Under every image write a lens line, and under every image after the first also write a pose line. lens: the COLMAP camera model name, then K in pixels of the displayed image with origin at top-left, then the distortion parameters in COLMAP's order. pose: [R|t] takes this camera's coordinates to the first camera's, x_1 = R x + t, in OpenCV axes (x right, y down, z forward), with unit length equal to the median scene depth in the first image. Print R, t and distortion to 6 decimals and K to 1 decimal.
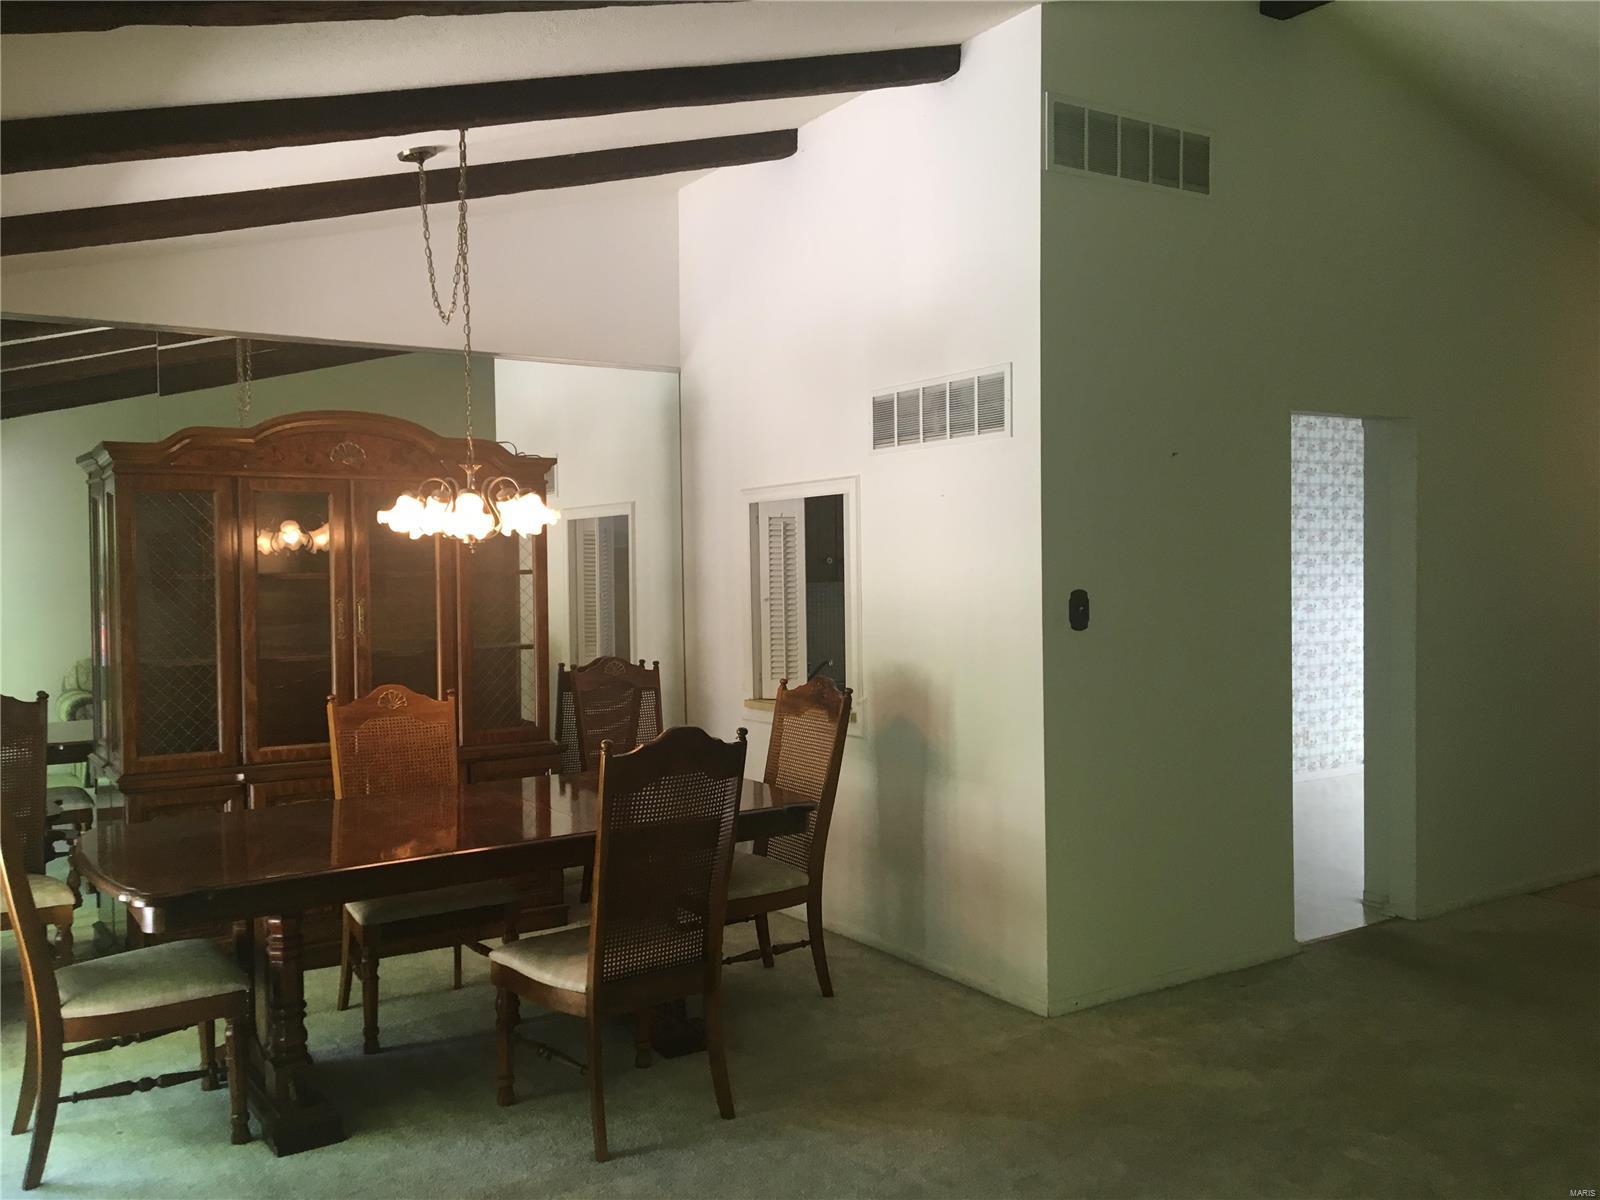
lens RADIAL K [[1342.3, 0, 795.9], [0, 1342.3, 601.0], [0, 0, 1]] dist [0.071088, -0.114250]
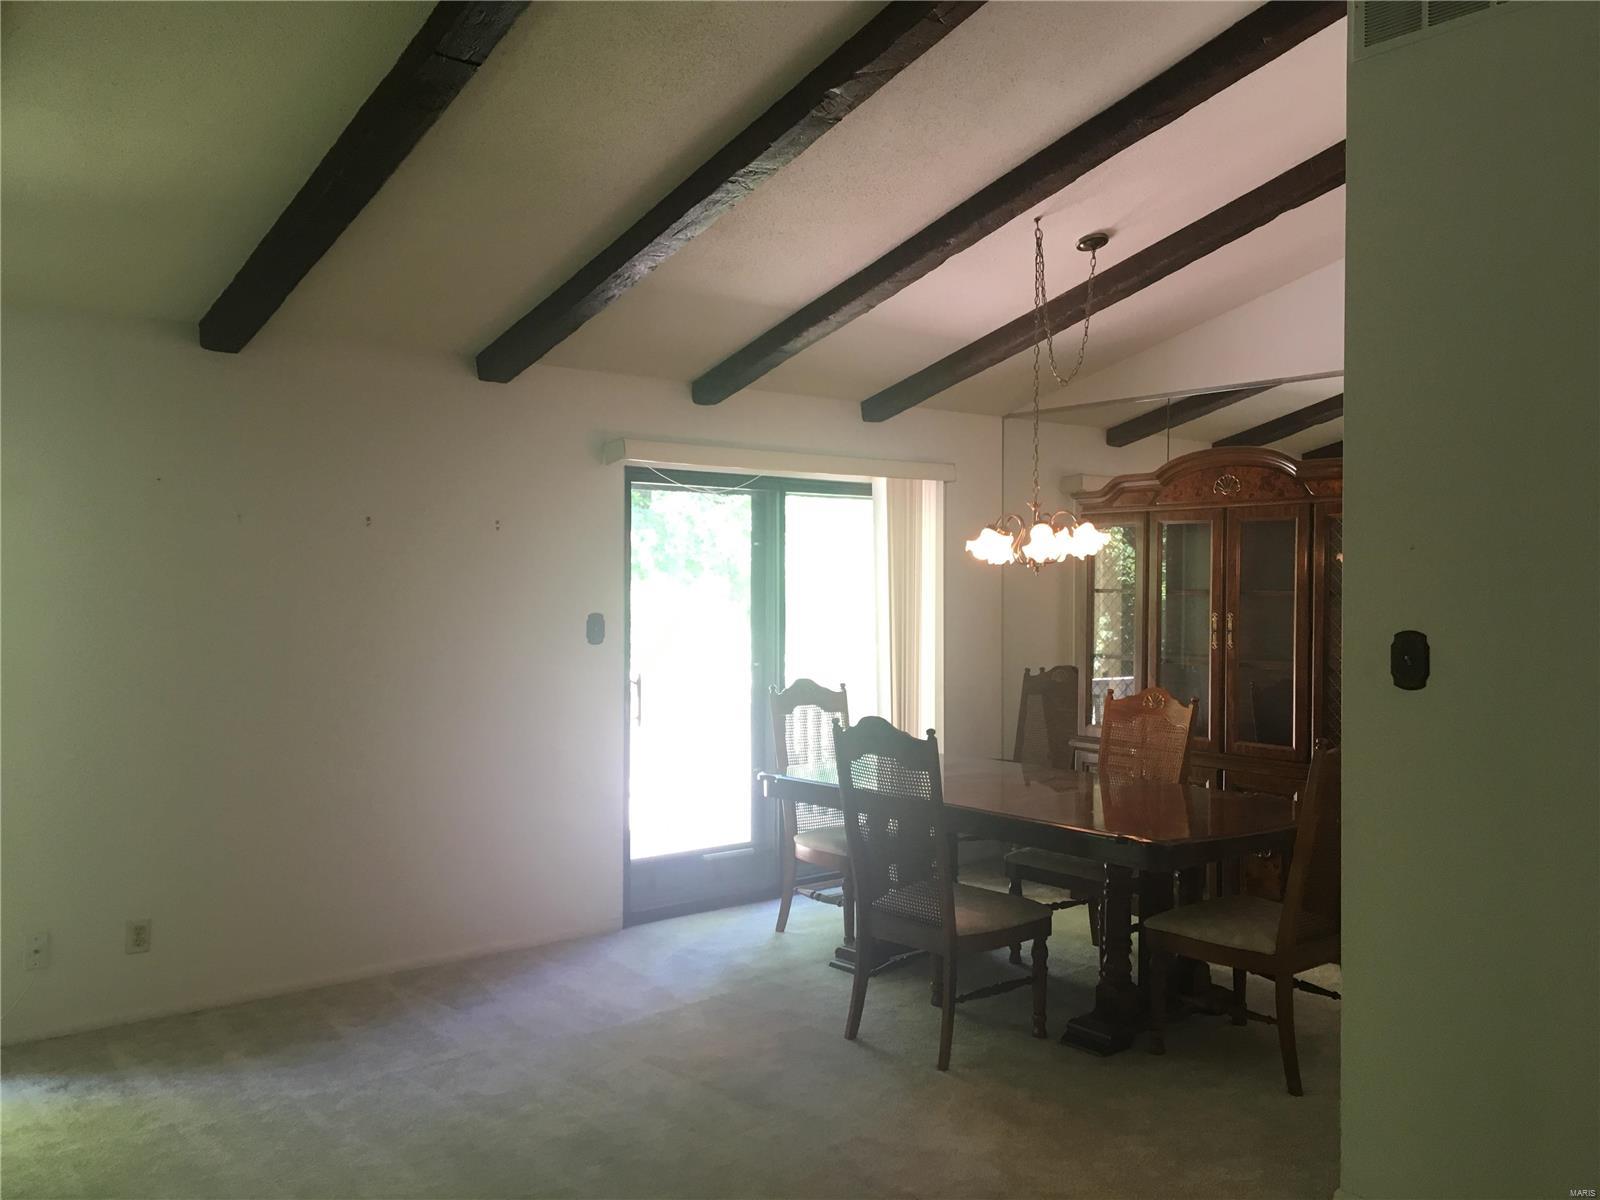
lens RADIAL K [[1342.3, 0, 795.8], [0, 1342.3, 599.7], [0, 0, 1]] dist [0.071088, -0.114250]
pose [[0.172218, 0.025666, -0.984724, 0.594582], [-0.029108, 0.999357, 0.020957, -0.021016], [0.984629, 0.025054, 0.172855, 0.391927]]
